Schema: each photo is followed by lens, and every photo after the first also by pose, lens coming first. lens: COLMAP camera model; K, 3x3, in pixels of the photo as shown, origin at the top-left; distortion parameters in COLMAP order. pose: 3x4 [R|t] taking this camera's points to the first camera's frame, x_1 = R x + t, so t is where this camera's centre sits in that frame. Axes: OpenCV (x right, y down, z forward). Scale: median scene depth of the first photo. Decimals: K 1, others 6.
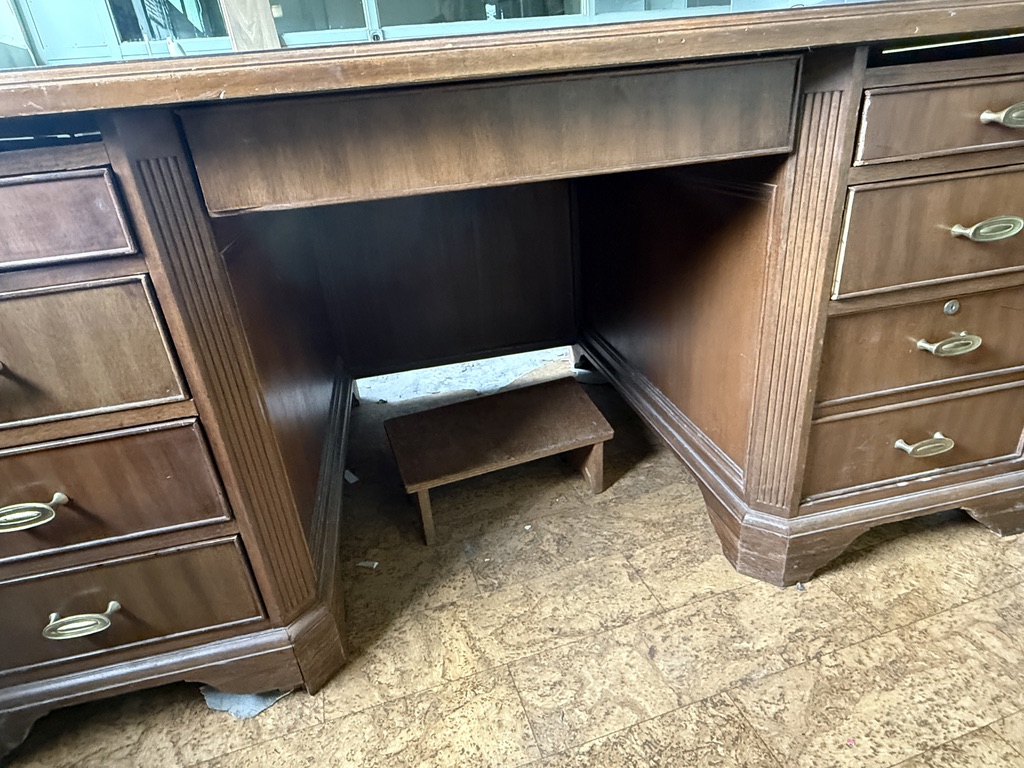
lens RADIAL K [[588.4, 0, 502.6], [0, 588.4, 379.4], [0, 0, 1]] dist [0.001879, -0.001847]
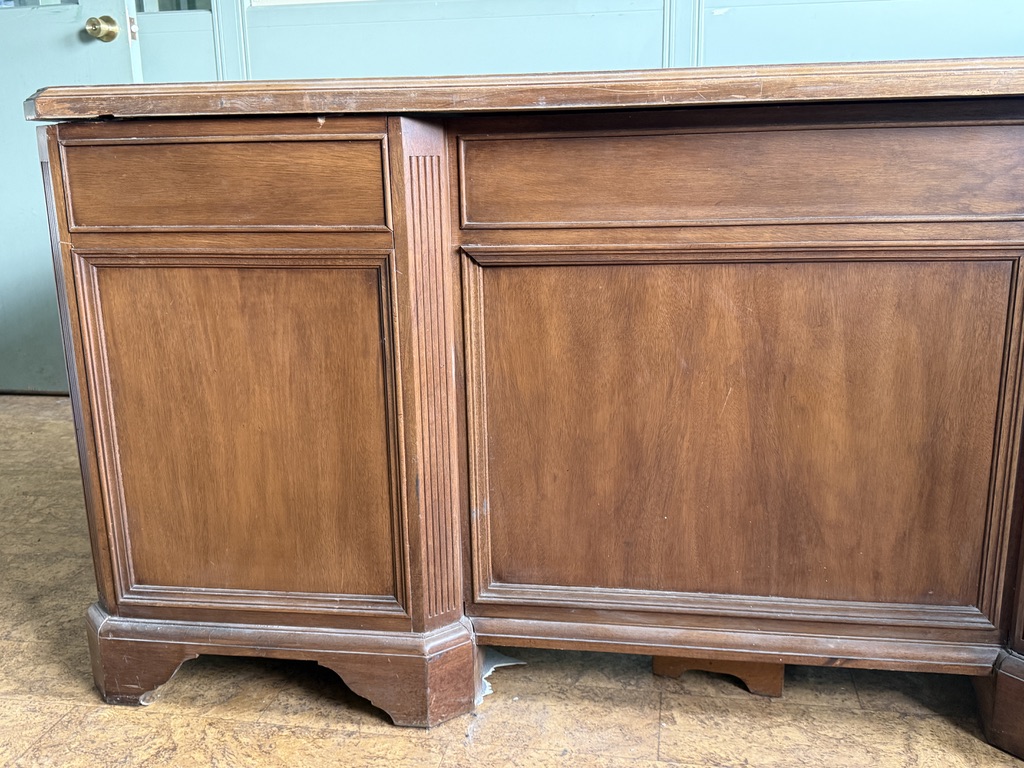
lens RADIAL K [[941.7, 0, 511.1], [0, 941.7, 374.0], [0, 0, 1]] dist [0.045103, 0.000000]
pose [[-0.885247, 0.002776, 0.465112, 0.265046], [0.275825, 0.808307, 0.520154, -0.770134], [-0.374510, 0.588754, -0.716317, 1.685615]]
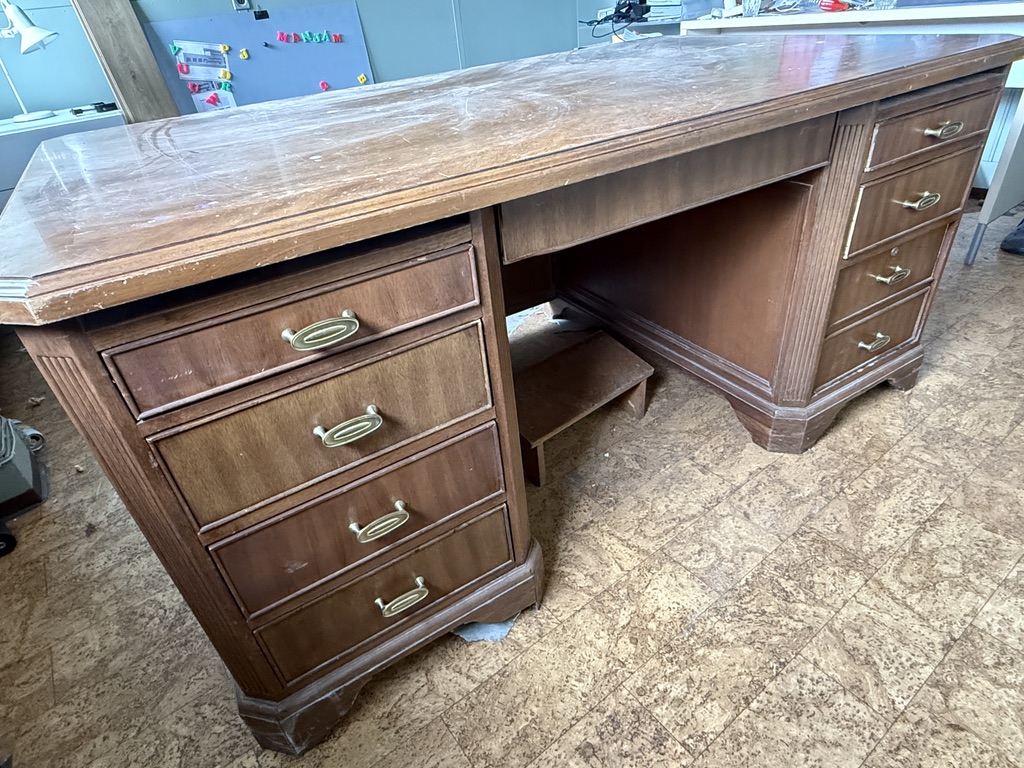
lens RADIAL K [[588.4, 0, 503.5], [0, 588.4, 383.1], [0, 0, 1]] dist [0.001879, -0.001847]
pose [[0.943086, -0.183745, 0.277177, -0.705967], [0.150262, 0.979004, 0.137738, -0.157424], [-0.296667, -0.088249, 0.950895, -0.187948]]
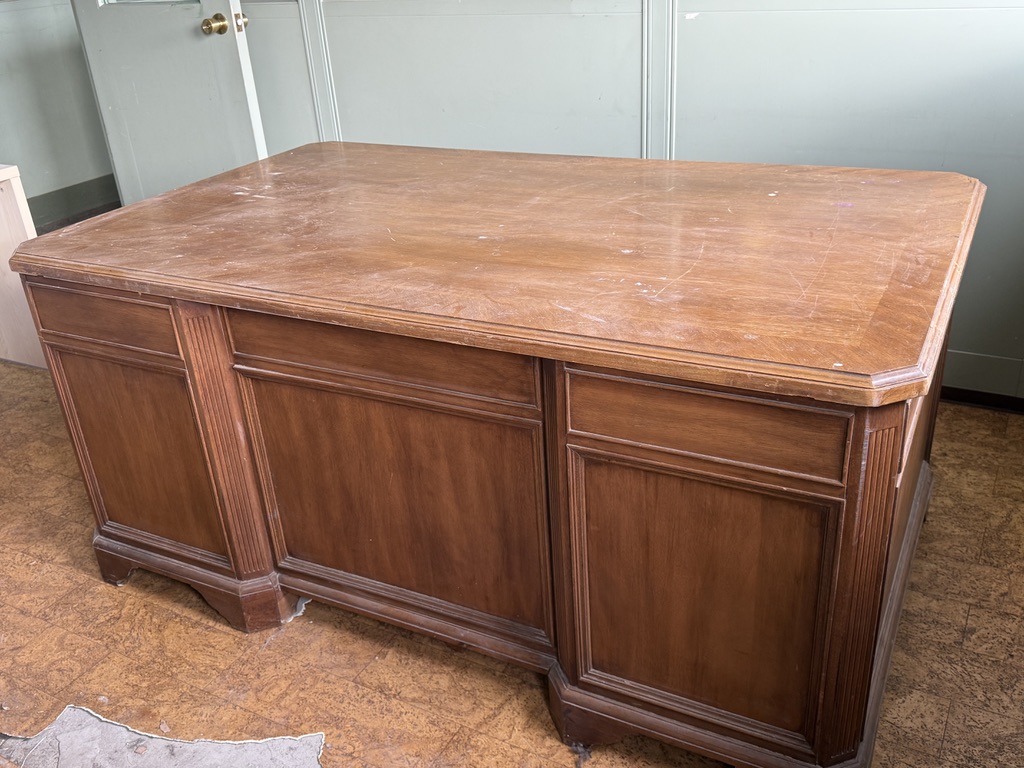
lens RADIAL K [[941.7, 0, 514.6], [0, 941.7, 379.5], [0, 0, 1]] dist [0.045103, 0.000000]
pose [[-0.687980, -0.191762, 0.699937, -1.065664], [0.403432, 0.700651, 0.588499, -1.245078], [-0.603263, 0.687252, -0.404670, 1.101679]]
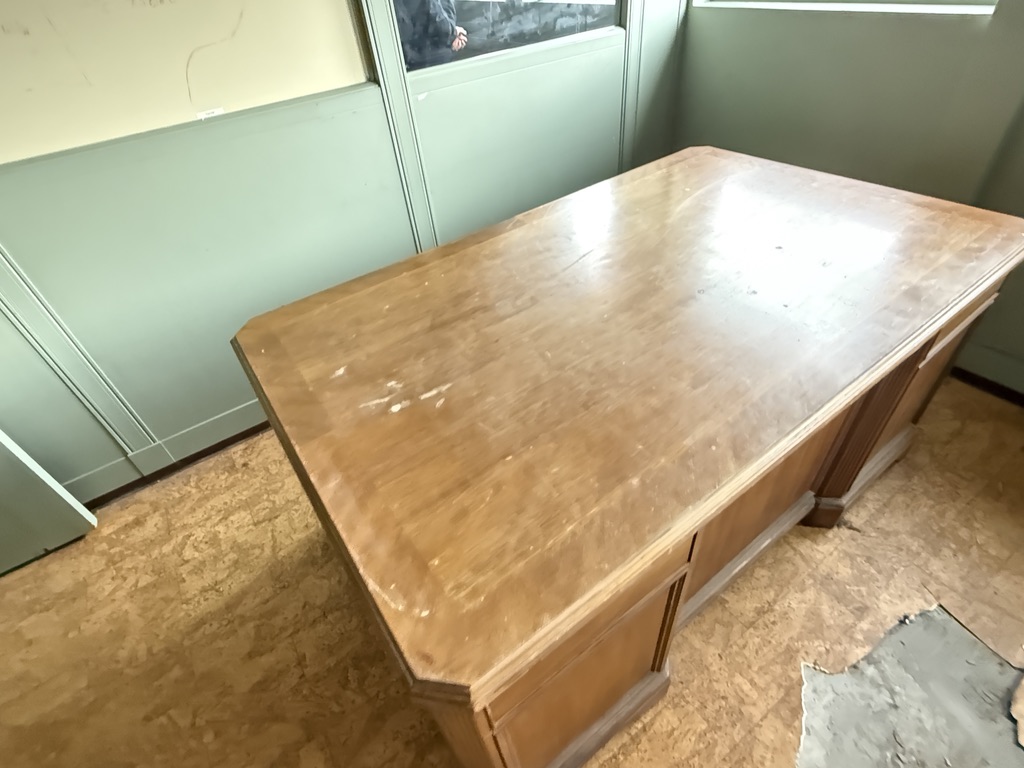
lens RADIAL K [[508.5, 0, 505.4], [0, 508.5, 380.0], [0, 0, 1]] dist [0.002320, -0.001298]
pose [[-0.938391, 0.330091, -0.102286, 1.418814], [0.048588, 0.419073, 0.906652, -1.432305], [0.342143, 0.845824, -0.409293, 0.613983]]
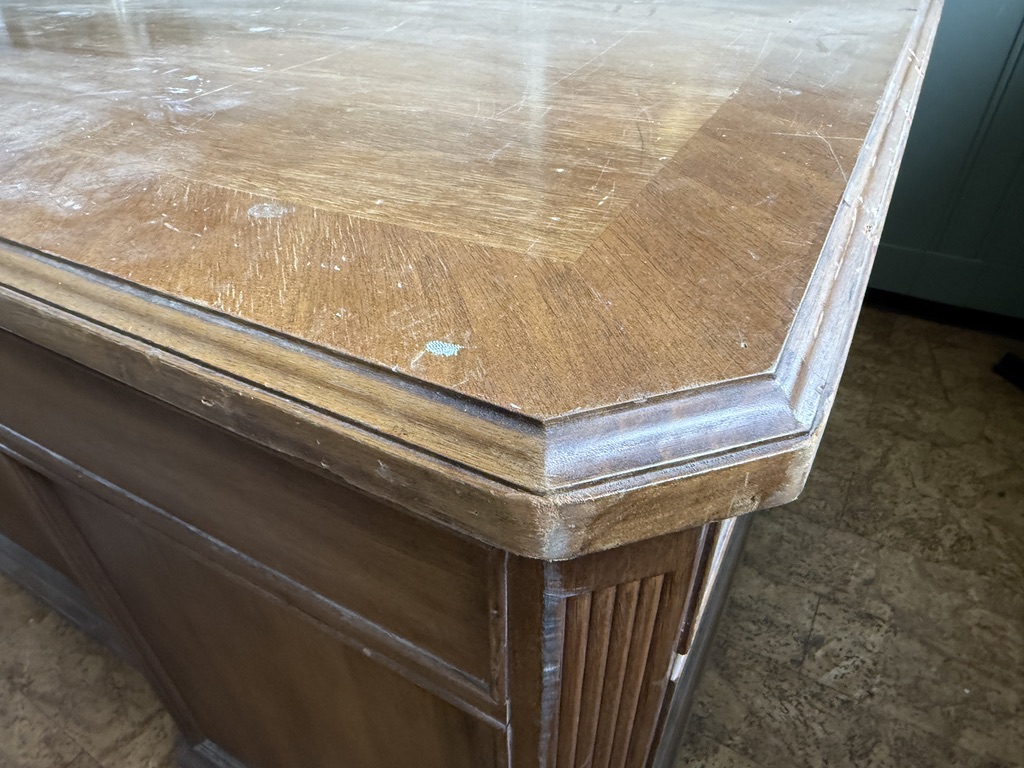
lens RADIAL K [[671.4, 0, 460.1], [0, 671.4, 373.0], [0, 0, 1]] dist [0.019329, -0.007433]
pose [[-0.642107, -0.358188, 0.677791, -0.534080], [0.409803, 0.586832, 0.698347, -0.324054], [-0.647889, 0.726174, -0.230023, 0.213548]]
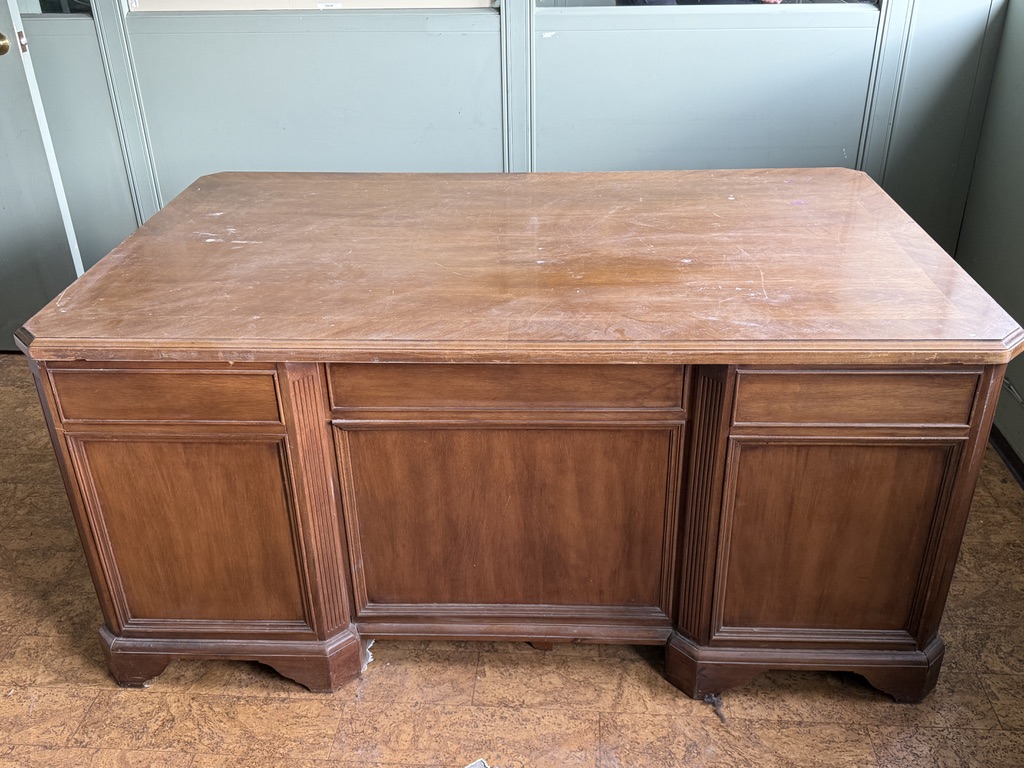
lens RADIAL K [[941.7, 0, 513.1], [0, 941.7, 373.9], [0, 0, 1]] dist [0.045103, 0.000000]
pose [[-0.927064, -0.068134, 0.368660, -0.198274], [0.242609, 0.640657, 0.728491, -1.777096], [-0.285820, 0.764798, -0.577400, 1.633223]]
